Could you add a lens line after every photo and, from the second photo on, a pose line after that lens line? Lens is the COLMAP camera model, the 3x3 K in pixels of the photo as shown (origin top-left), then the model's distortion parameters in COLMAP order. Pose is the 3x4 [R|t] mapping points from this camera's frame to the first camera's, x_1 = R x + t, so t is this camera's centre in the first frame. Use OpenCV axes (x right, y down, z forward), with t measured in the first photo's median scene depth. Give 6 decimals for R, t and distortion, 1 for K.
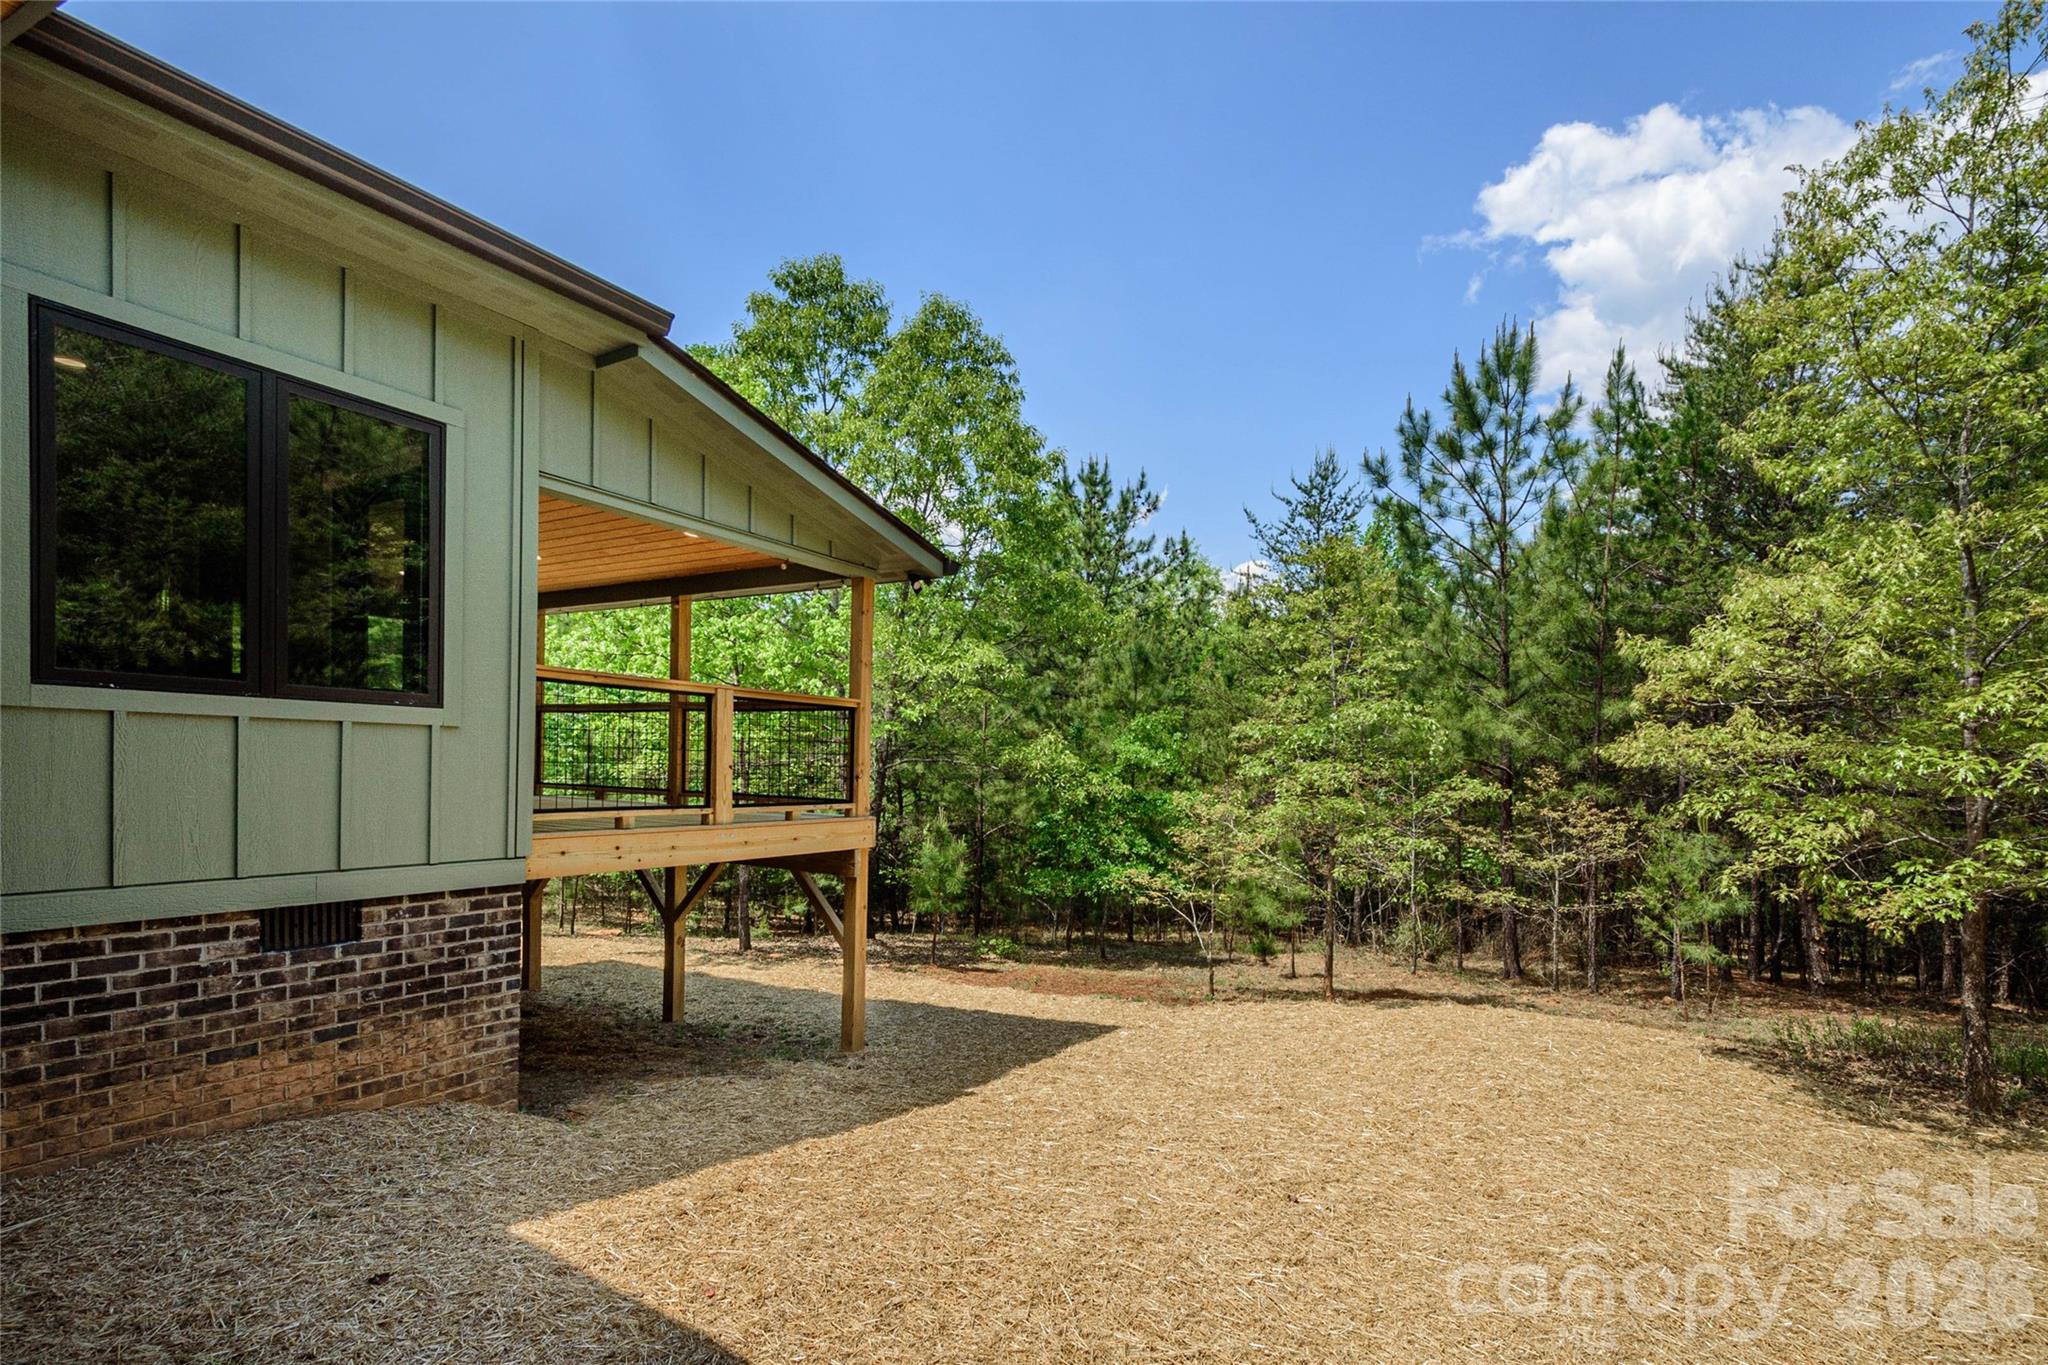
lens RADIAL K [[931.2, 0, 1059.9], [0, 931.2, 800.3], [0, 0, 1]] dist [0.010653, -0.003017]
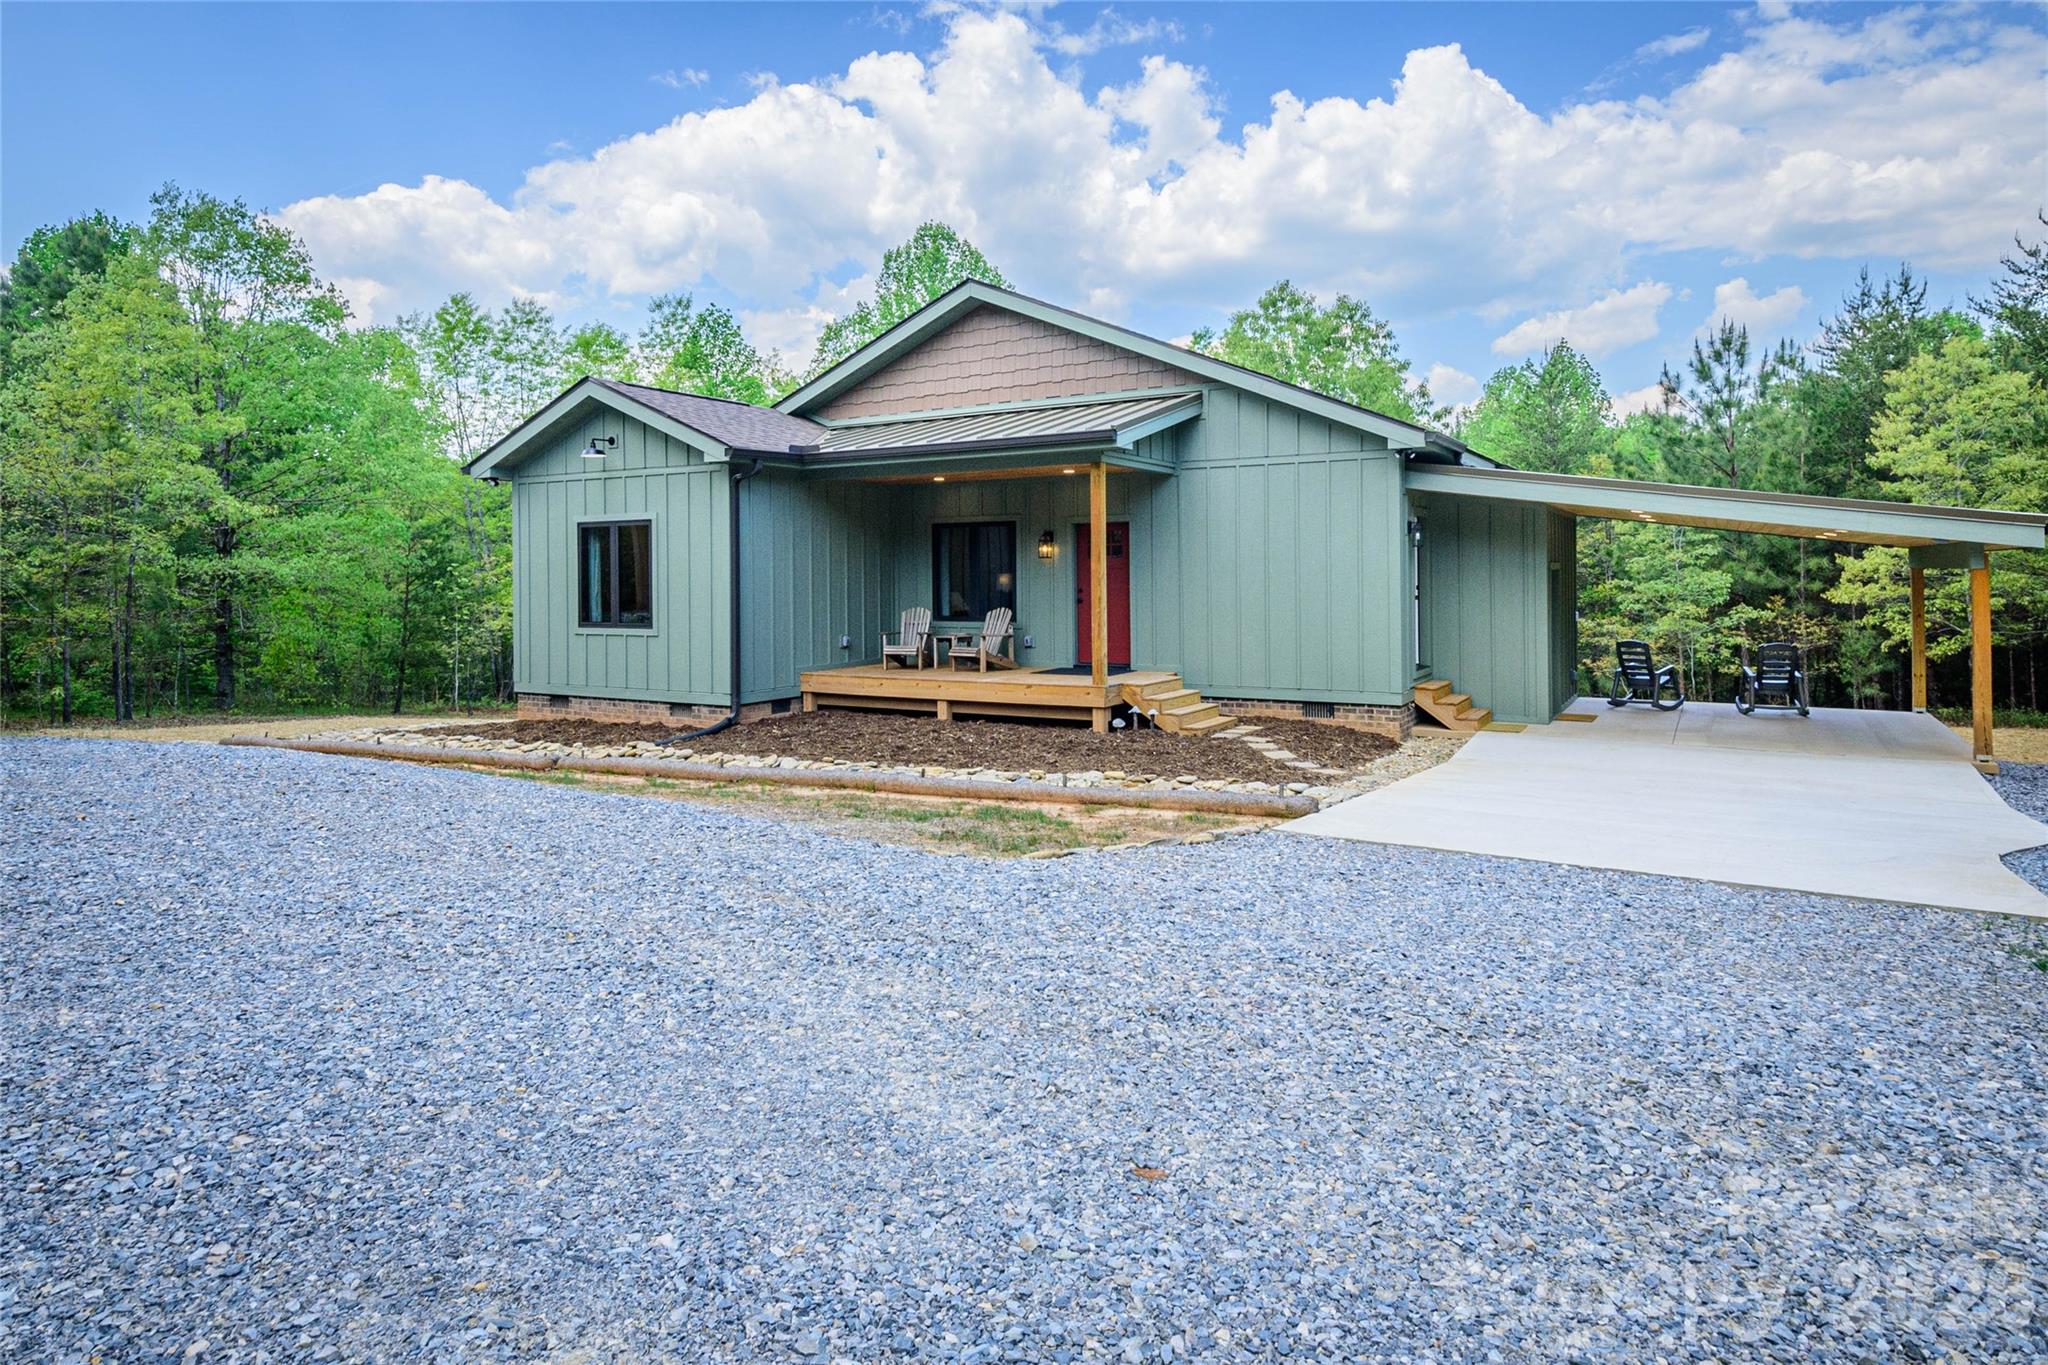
lens RADIAL K [[1198.5, 0, 1019.2], [0, 1198.5, 568.2], [0, 0, 1]] dist [0.003431, 0.004089]
pose [[0.999427, -0.033706, -0.003079, -1.546586], [0.033574, 0.998791, -0.035896, -0.091687], [0.004286, 0.035772, 0.999351, -2.194648]]
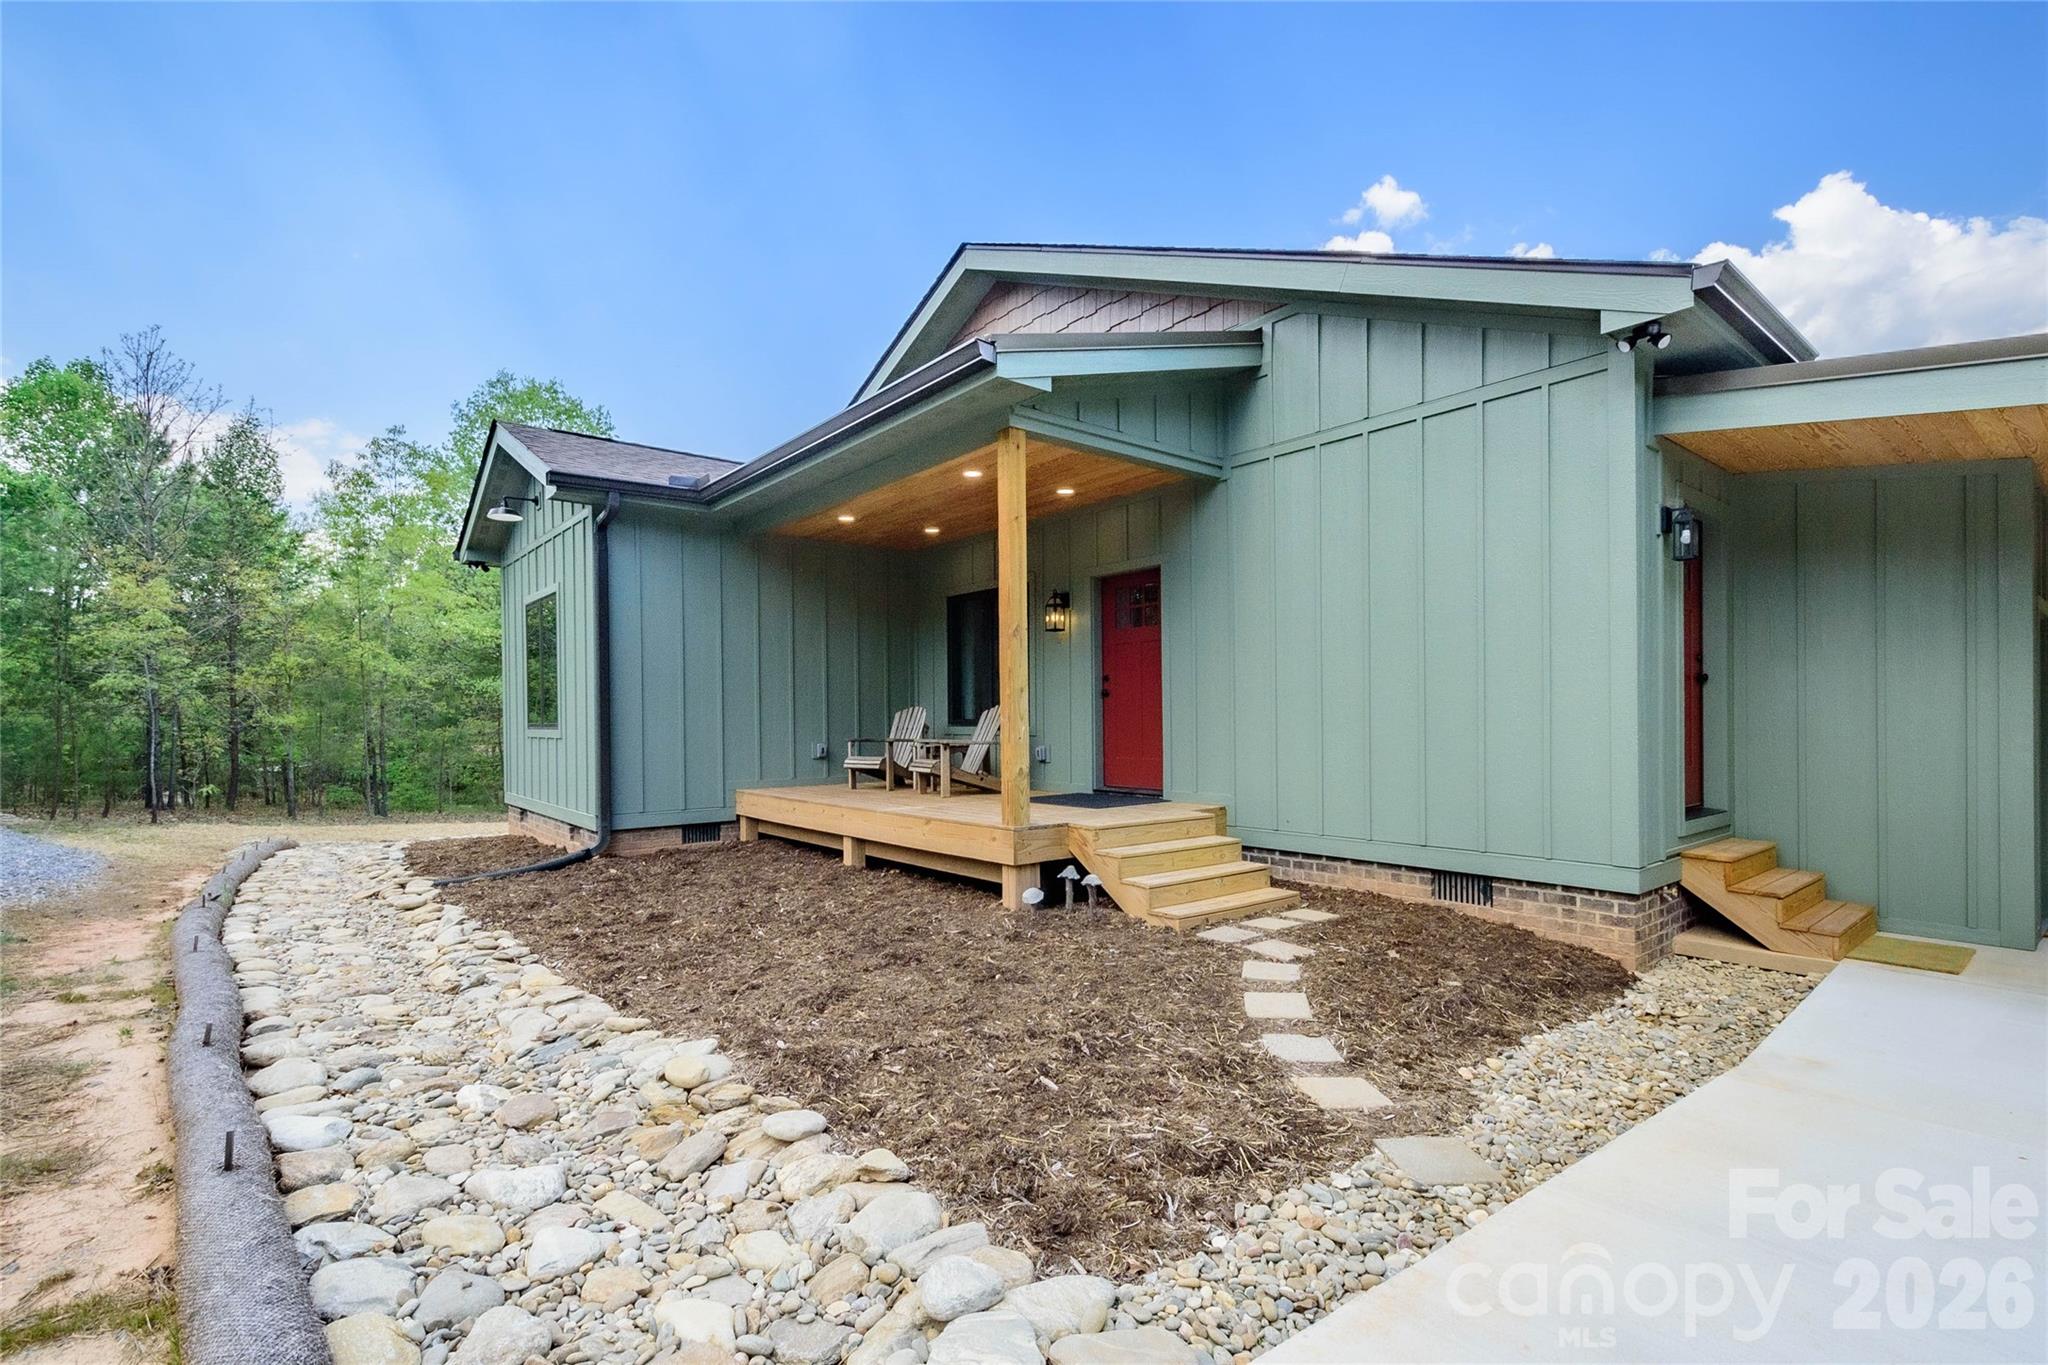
lens RADIAL K [[931.2, 0, 1042.2], [0, 931.2, 719.2], [0, 0, 1]] dist [0.010653, -0.003017]
pose [[0.940162, -0.031780, -0.339243, -1.116872], [0.019096, 0.998990, -0.040664, -0.029310], [0.340193, 0.031753, 0.939819, -1.053717]]
